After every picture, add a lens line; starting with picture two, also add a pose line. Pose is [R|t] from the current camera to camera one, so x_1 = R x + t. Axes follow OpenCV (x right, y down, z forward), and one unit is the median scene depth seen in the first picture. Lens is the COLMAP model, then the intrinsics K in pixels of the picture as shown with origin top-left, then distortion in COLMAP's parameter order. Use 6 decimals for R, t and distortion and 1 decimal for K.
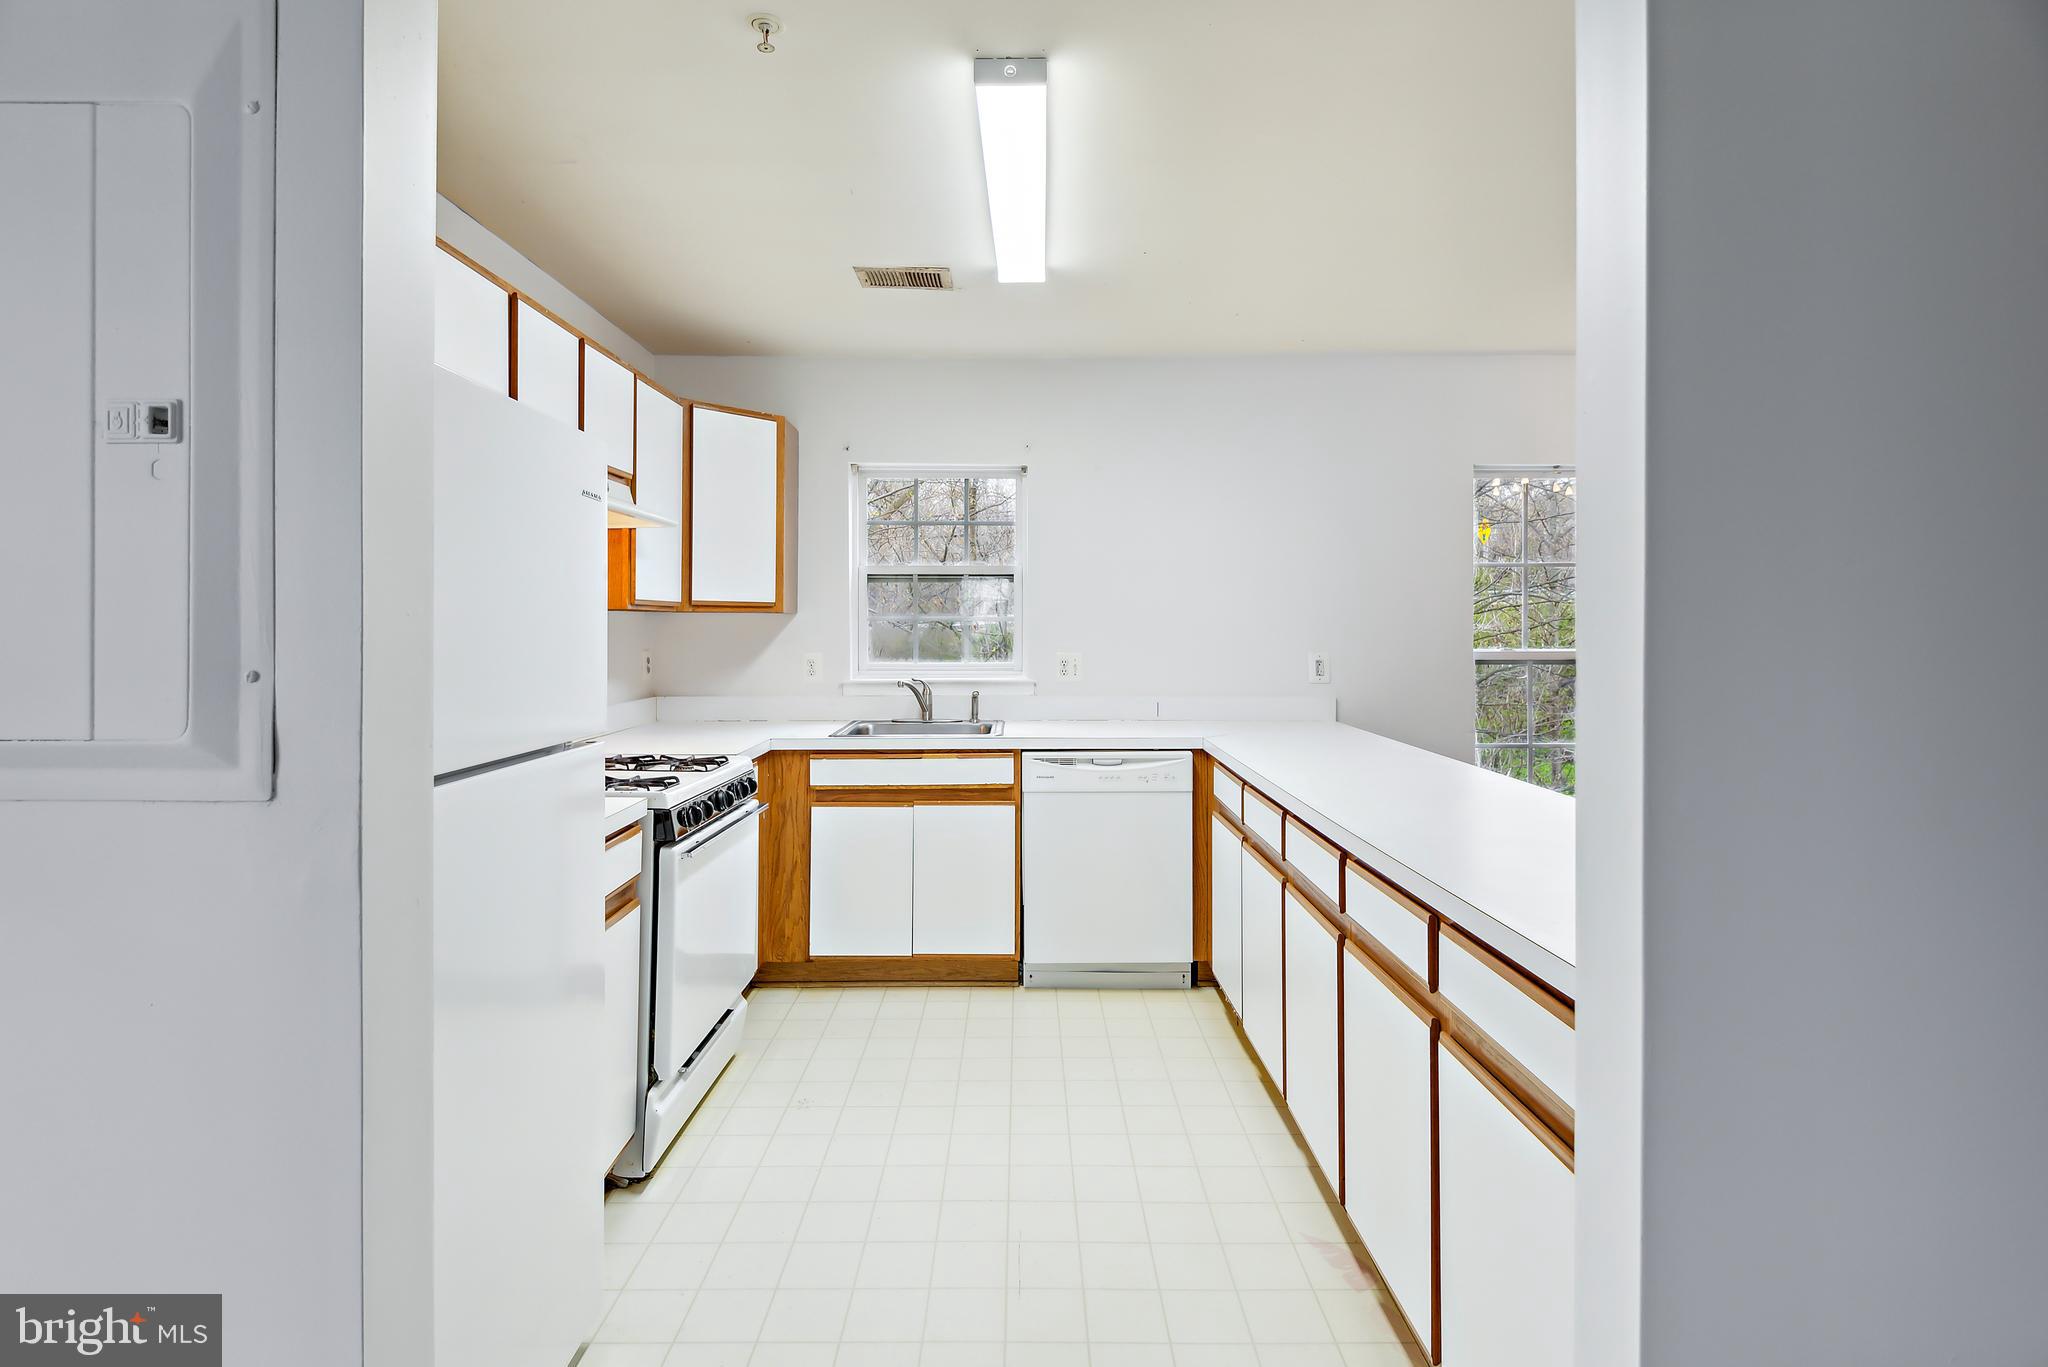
lens RADIAL K [[1005.8, 0, 1027.1], [0, 1005.8, 626.7], [0, 0, 1]] dist [0.027192, -0.022353]
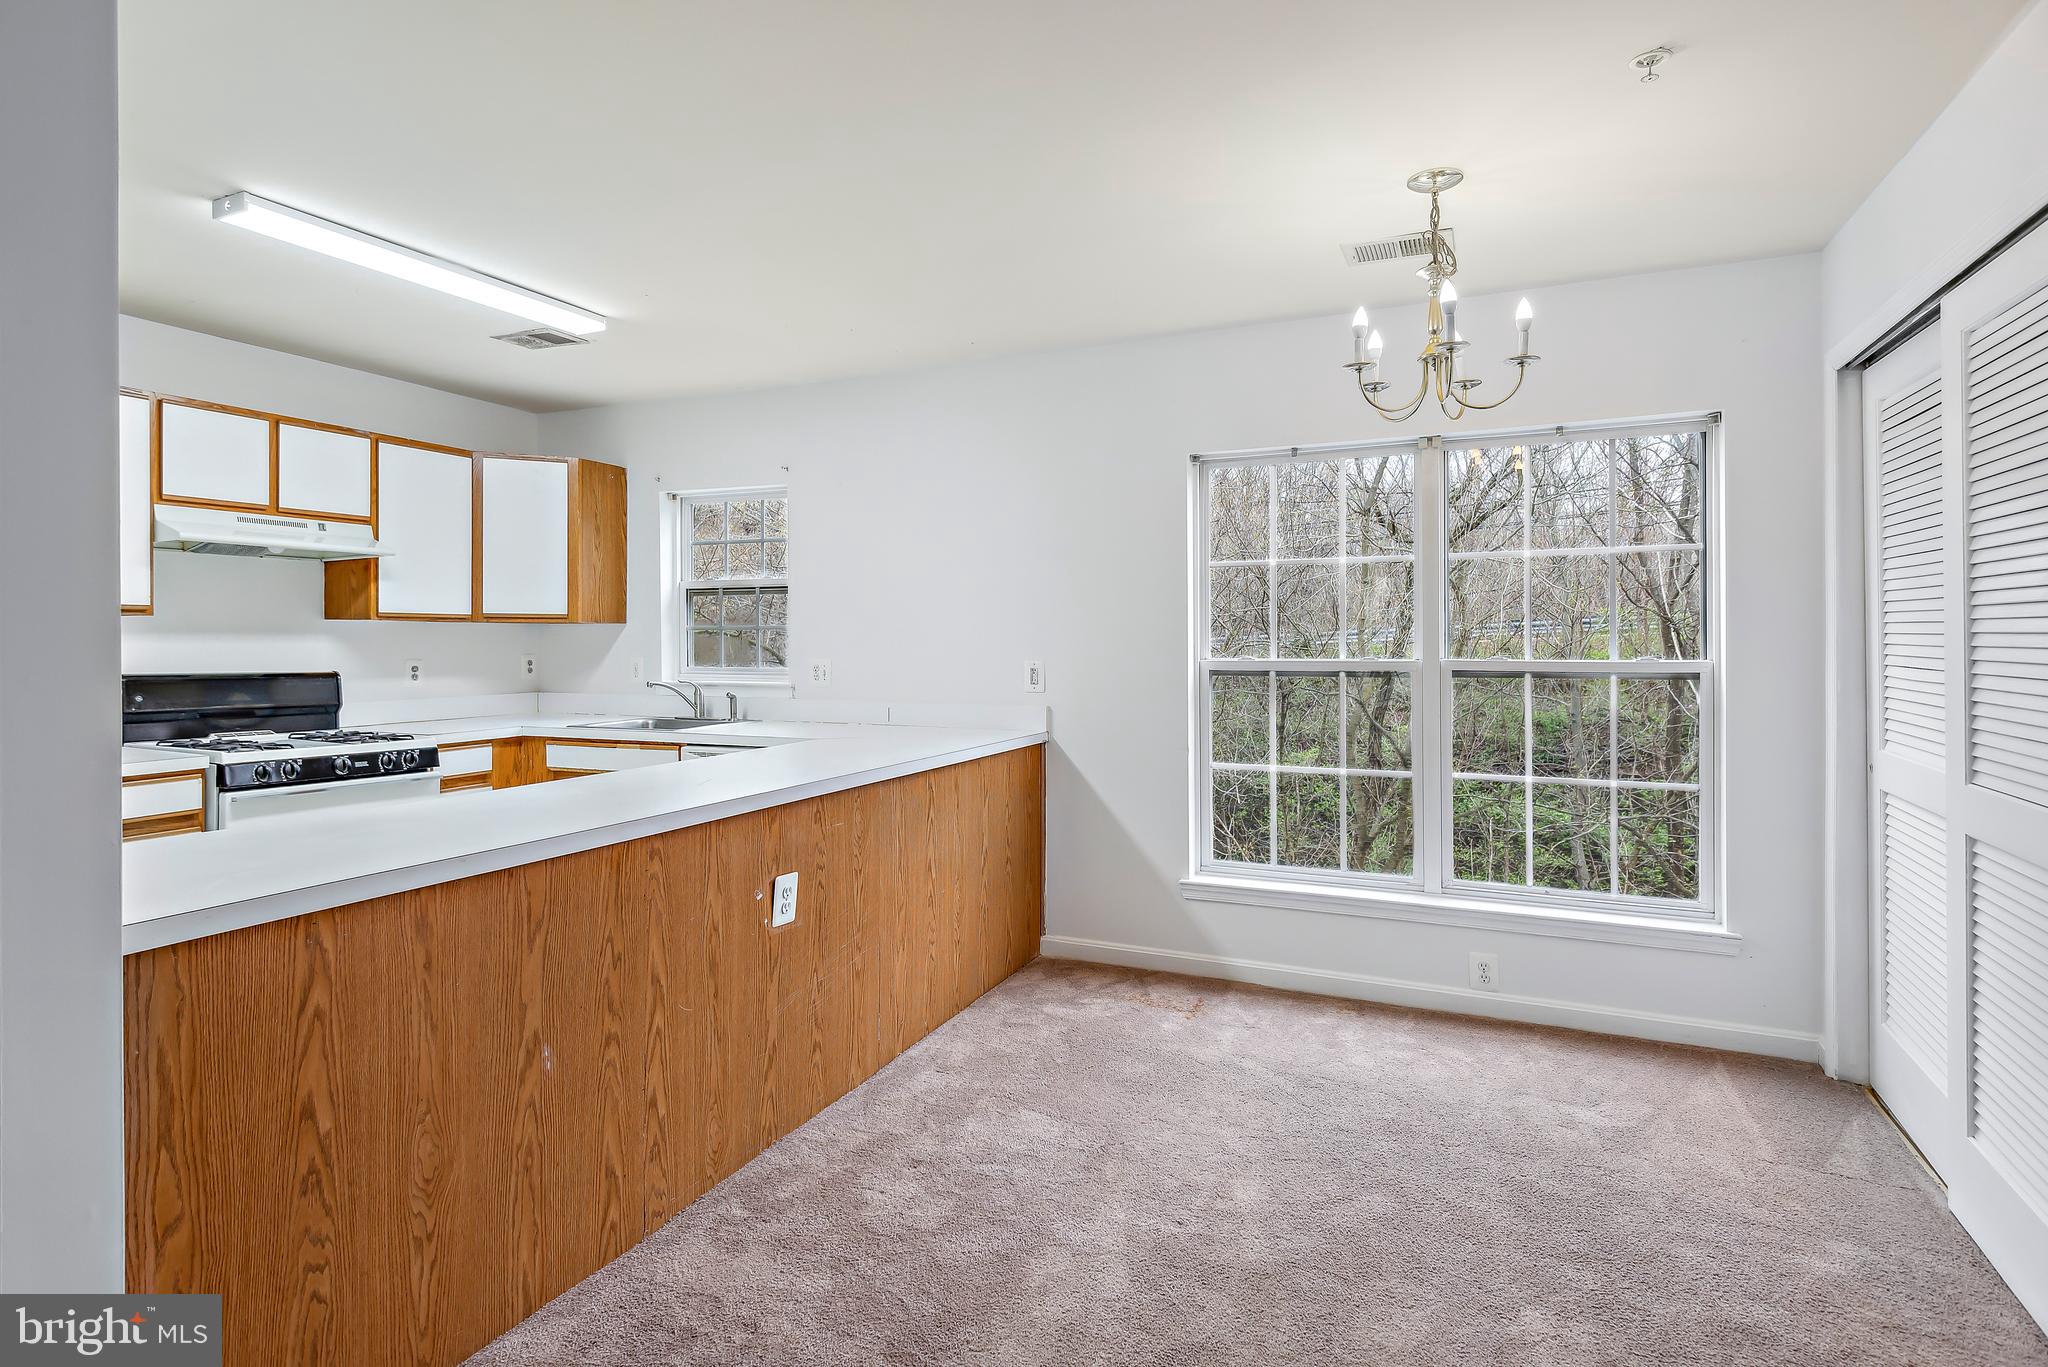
lens RADIAL K [[1050.8, 0, 1031.3], [0, 1050.8, 642.8], [0, 0, 1]] dist [0.032866, -0.026646]
pose [[0.910129, 0.000088, -0.414325, 0.822496], [-0.000706, 0.999999, -0.001337, 0.011916], [0.414324, 0.001509, 0.910128, 0.095779]]
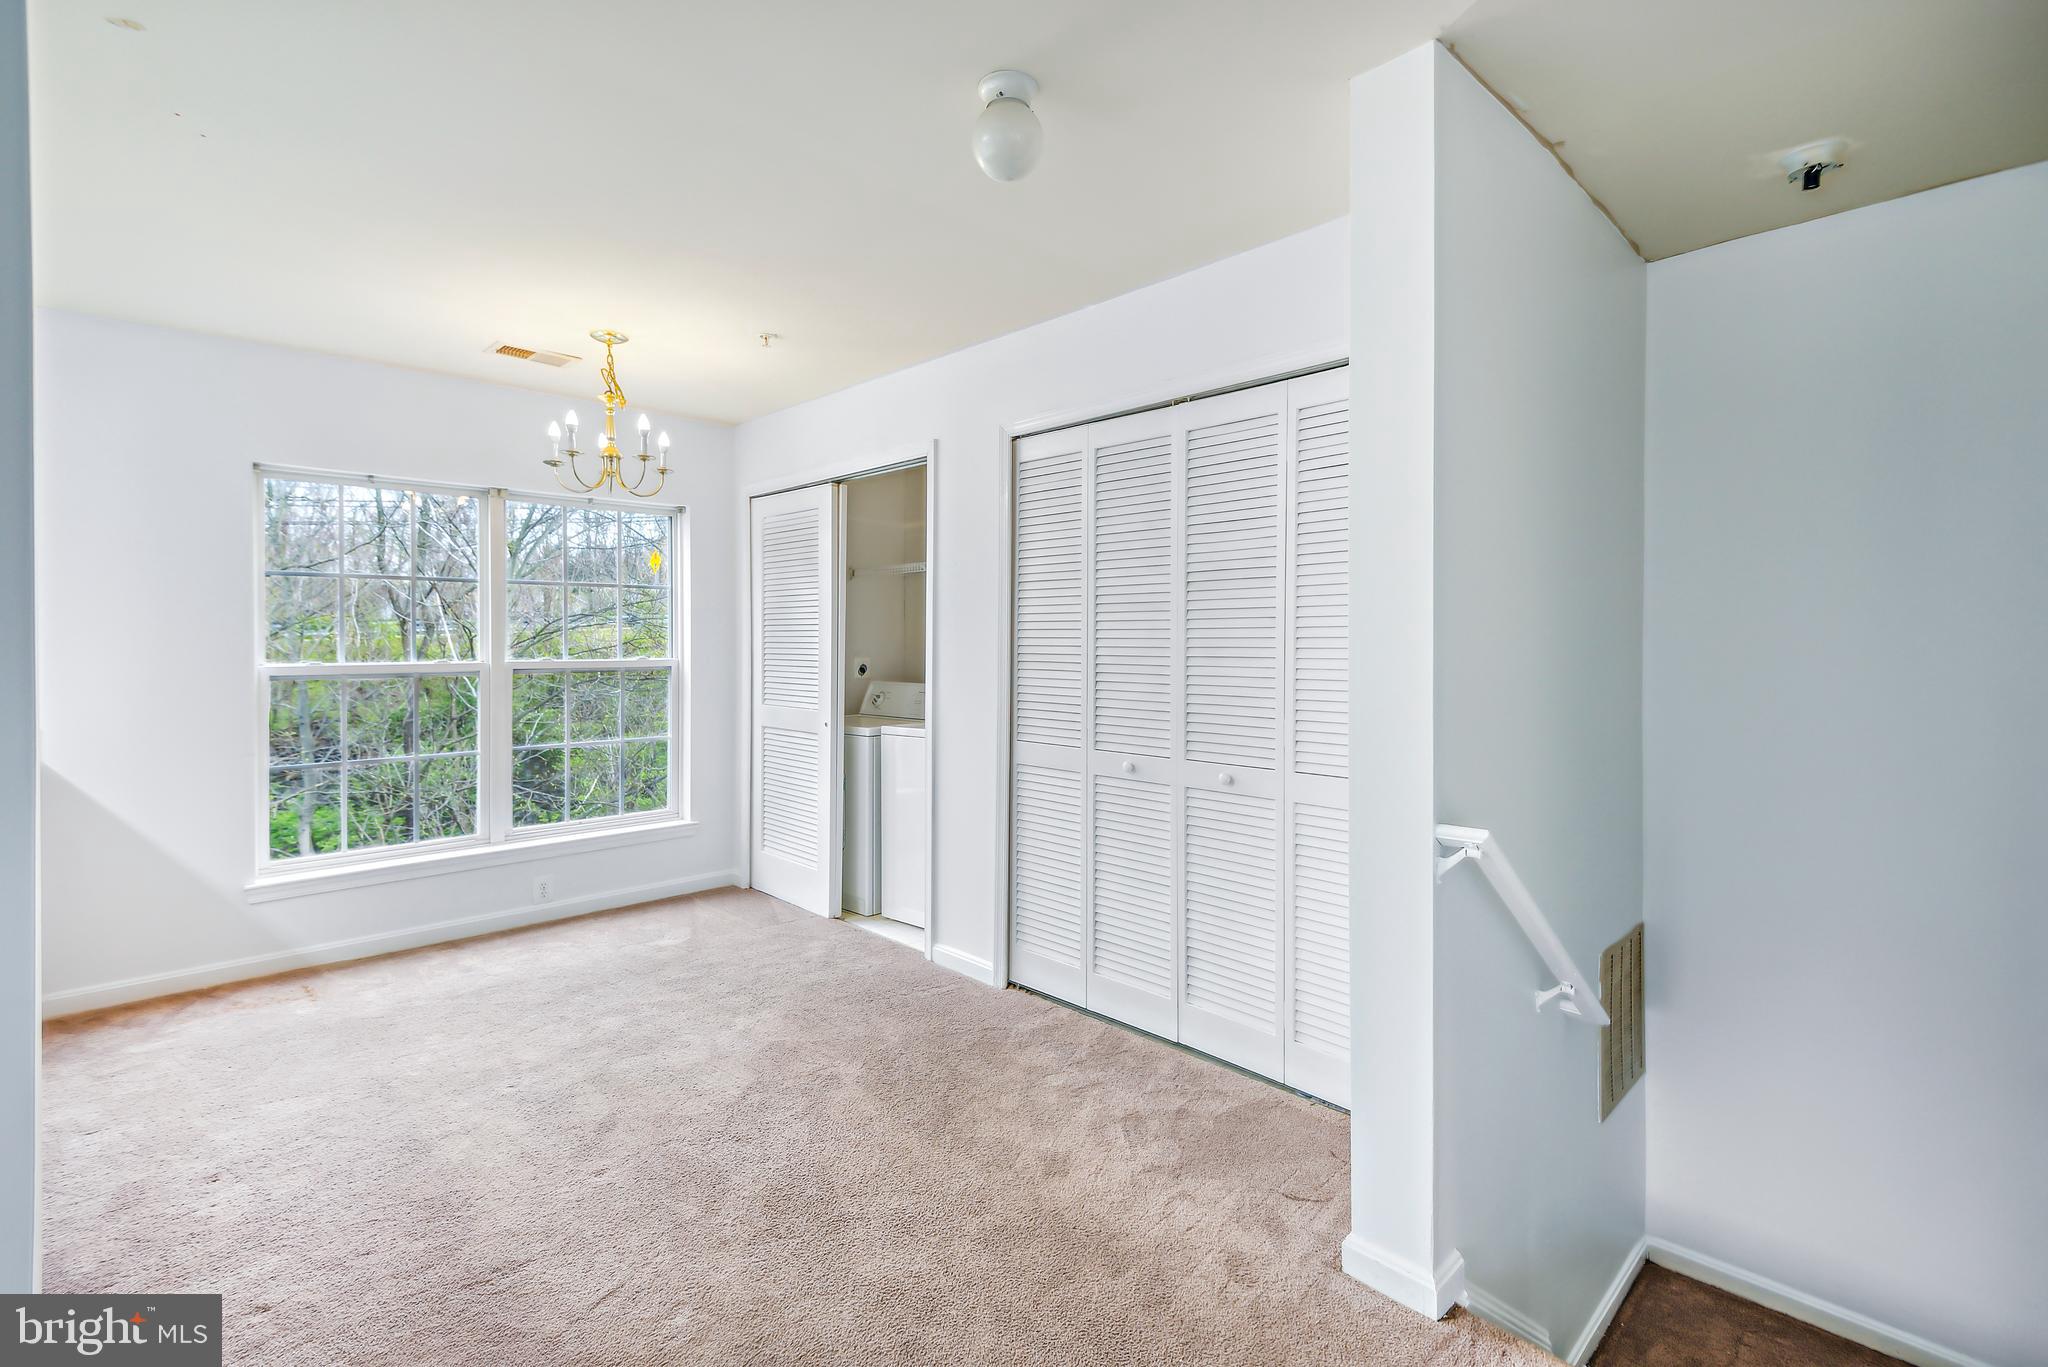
lens RADIAL K [[927.8, 0, 1031.8], [0, 927.8, 639.0], [0, 0, 1]] dist [0.026974, -0.014289]
pose [[0.714586, 0.002226, 0.699544, 0.411474], [0.004454, 0.999960, -0.007732, 0.011322], [-0.699534, 0.008641, 0.714547, -0.114995]]
